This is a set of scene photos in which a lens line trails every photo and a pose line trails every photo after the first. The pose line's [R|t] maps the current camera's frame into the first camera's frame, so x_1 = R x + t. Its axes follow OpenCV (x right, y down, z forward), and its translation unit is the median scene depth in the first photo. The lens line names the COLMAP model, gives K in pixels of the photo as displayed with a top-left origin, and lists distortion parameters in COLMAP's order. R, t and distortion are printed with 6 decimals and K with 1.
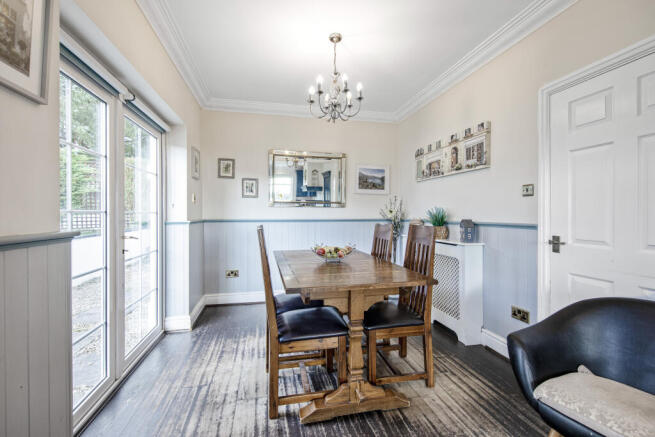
lens RADIAL K [[295.1, 0, 329.4], [0, 295.1, 217.5], [0, 0, 1]] dist [0.002018, 0.000148]
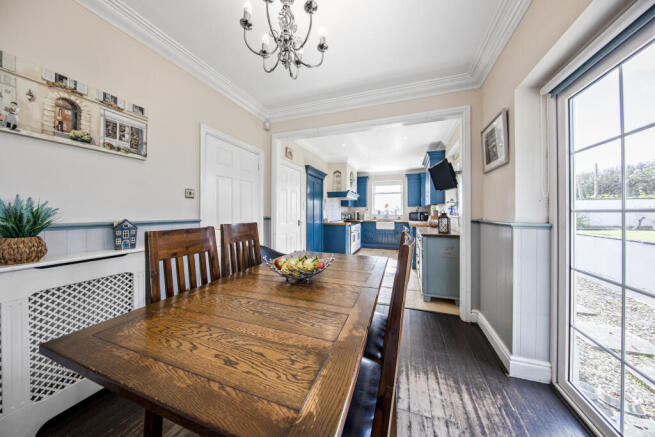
lens RADIAL K [[210.5, 0, 328.3], [0, 210.5, 212.9], [0, 0, 1]] dist [-0.001637, -0.000016]
pose [[-0.843724, -0.003452, 0.536766, -0.267393], [0.002506, 0.999943, 0.010370, -0.013353], [-0.536771, 0.010095, -0.843667, 1.171469]]
